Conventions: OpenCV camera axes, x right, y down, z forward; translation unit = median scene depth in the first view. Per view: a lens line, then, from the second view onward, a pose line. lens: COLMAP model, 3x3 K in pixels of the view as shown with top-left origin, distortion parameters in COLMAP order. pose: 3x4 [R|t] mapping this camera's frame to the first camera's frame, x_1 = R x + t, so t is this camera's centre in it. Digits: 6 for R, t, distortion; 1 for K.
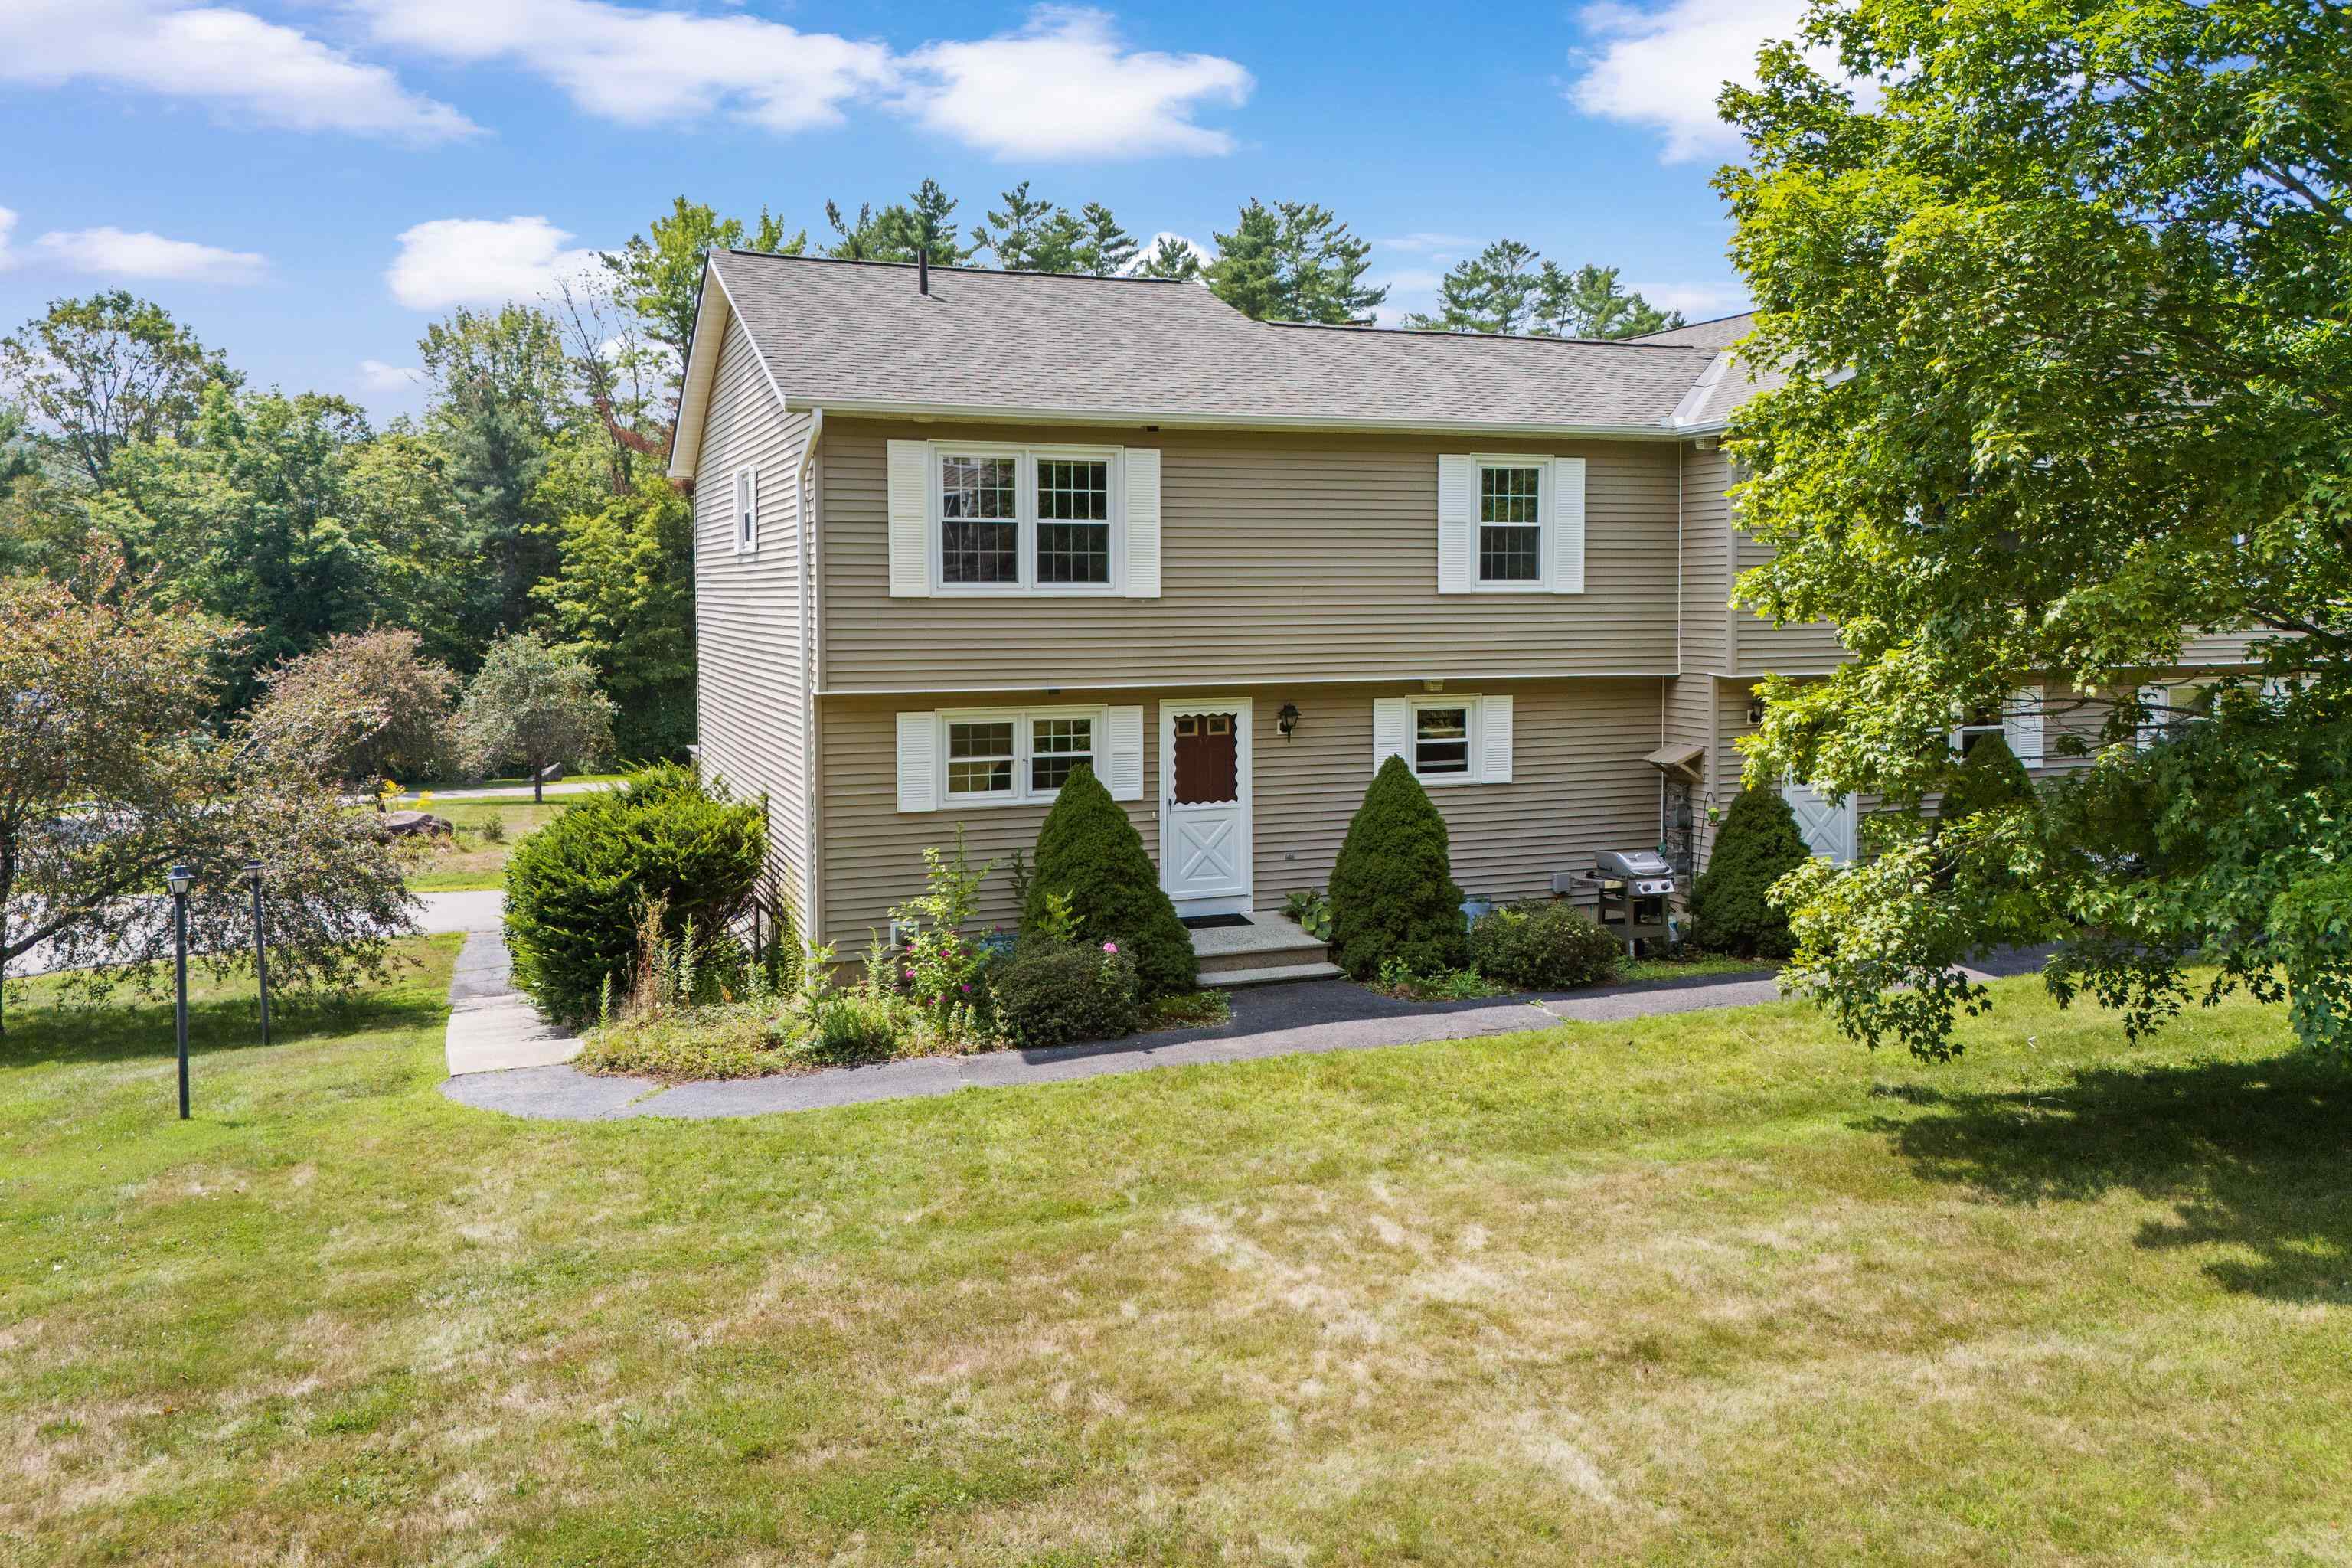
lens RADIAL K [[1625.0, 0, 1105.9], [0, 1625.0, 782.7], [0, 0, 1]] dist [0.063893, -0.055566]
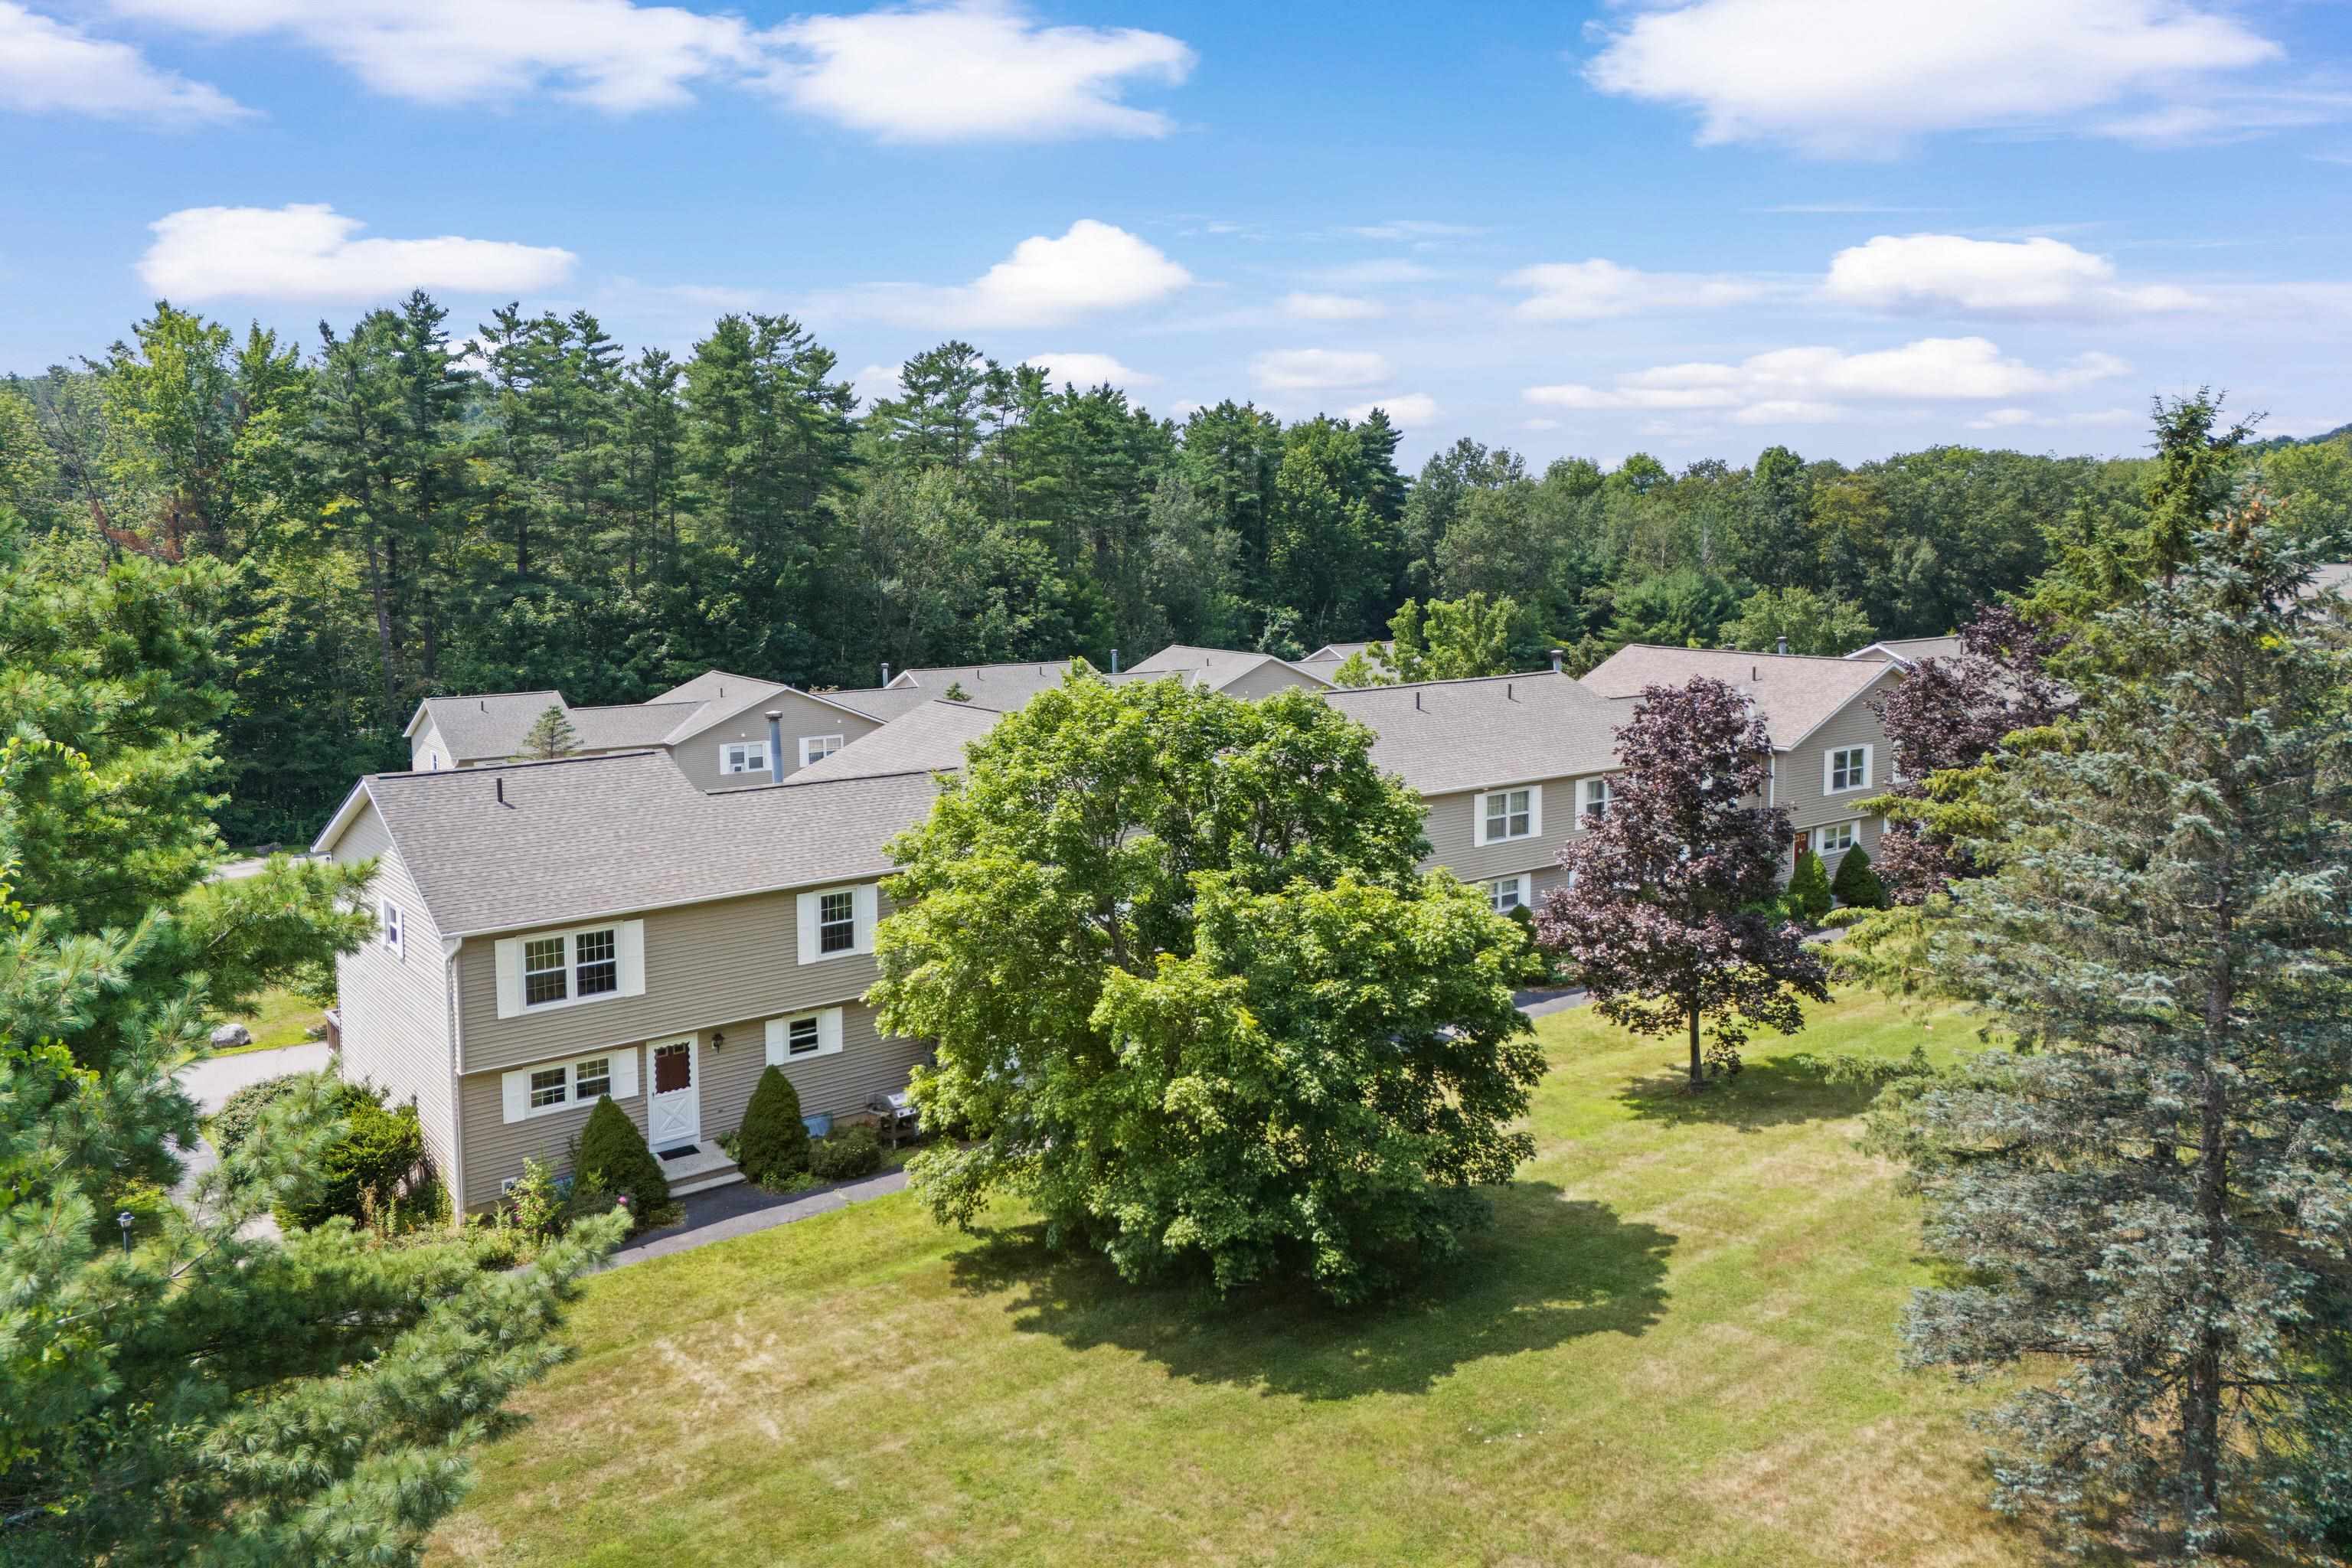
lens RADIAL K [[1707.1, 0, 1176.0], [0, 1707.1, 784.0], [0, 0, 1]] dist [0.061886, -0.061361]
pose [[0.948987, -0.029473, 0.313935, -0.001485], [0.005361, 0.996986, 0.077395, -0.517660], [-0.315270, -0.071764, 0.946285, -1.110826]]
